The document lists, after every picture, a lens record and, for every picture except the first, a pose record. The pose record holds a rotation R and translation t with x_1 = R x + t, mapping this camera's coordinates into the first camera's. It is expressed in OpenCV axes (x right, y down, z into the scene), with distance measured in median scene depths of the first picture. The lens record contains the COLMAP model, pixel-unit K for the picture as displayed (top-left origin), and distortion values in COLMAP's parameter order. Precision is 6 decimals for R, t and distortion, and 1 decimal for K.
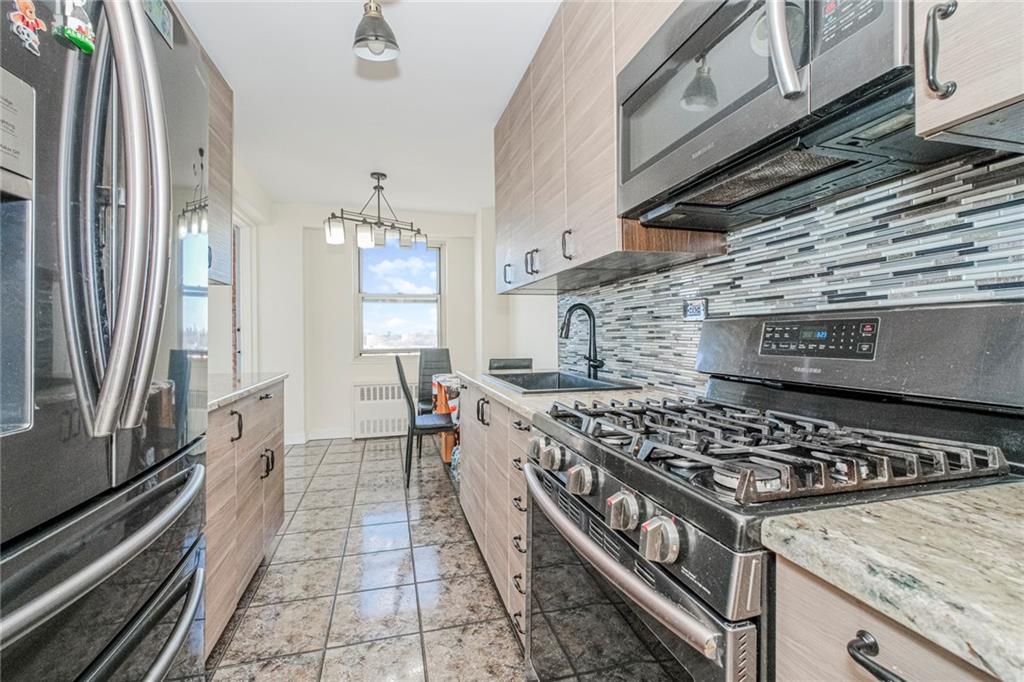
lens RADIAL K [[441.5, 0, 514.5], [0, 441.5, 338.7], [0, 0, 1]] dist [-0.001105, -0.000436]
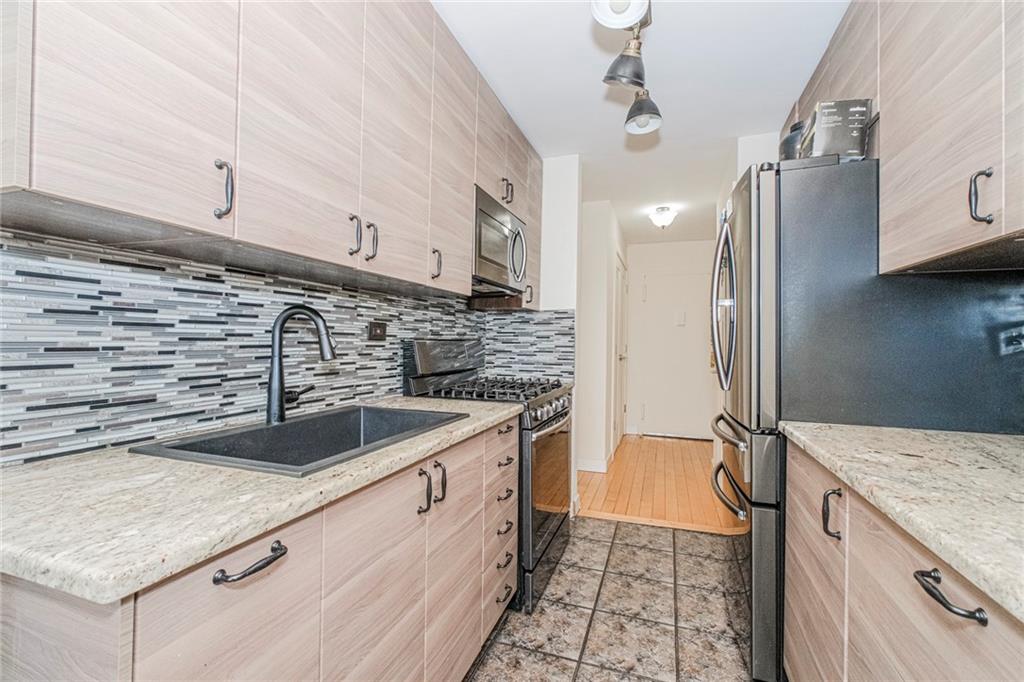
lens RADIAL K [[441.5, 0, 514.9], [0, 441.5, 338.2], [0, 0, 1]] dist [-0.001105, -0.000436]
pose [[-0.817532, -0.005089, 0.575860, -0.291429], [-0.007707, 0.999968, -0.002104, -0.020442], [-0.575831, -0.006158, -0.817545, 0.824102]]
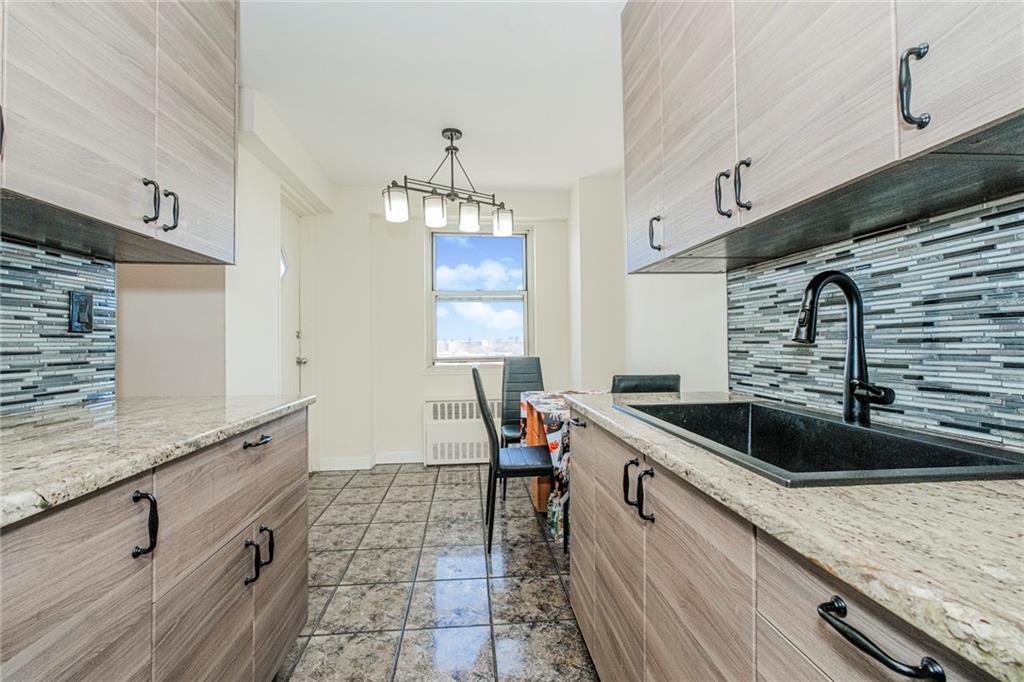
lens RADIAL K [[441.5, 0, 515.0], [0, 441.5, 339.6], [0, 0, 1]] dist [-0.001105, -0.000436]
pose [[0.984686, -0.004071, -0.174291, -0.070053], [0.001850, 0.999915, -0.012904, 0.001405], [0.174329, 0.012384, 0.984610, 0.280321]]
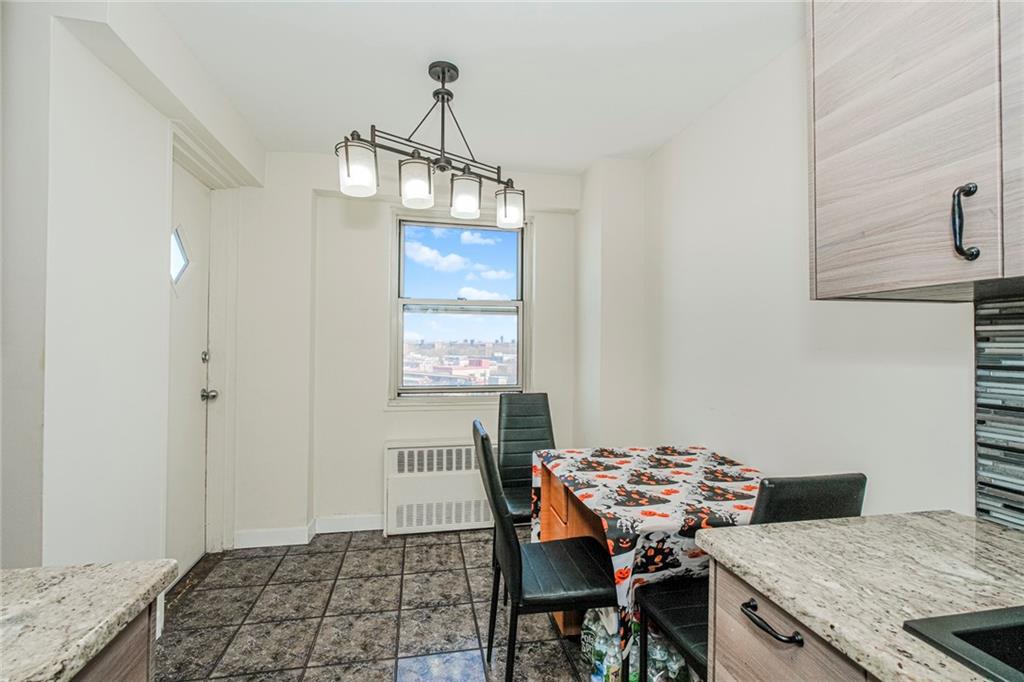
lens RADIAL K [[461.6, 0, 515.2], [0, 461.6, 340.8], [0, 0, 1]] dist [-0.003534, 0.000403]
pose [[0.996875, 0.014243, -0.077703, -0.188610], [-0.015626, 0.999730, -0.017220, -0.046835], [0.077436, 0.018380, 0.996828, 0.502203]]
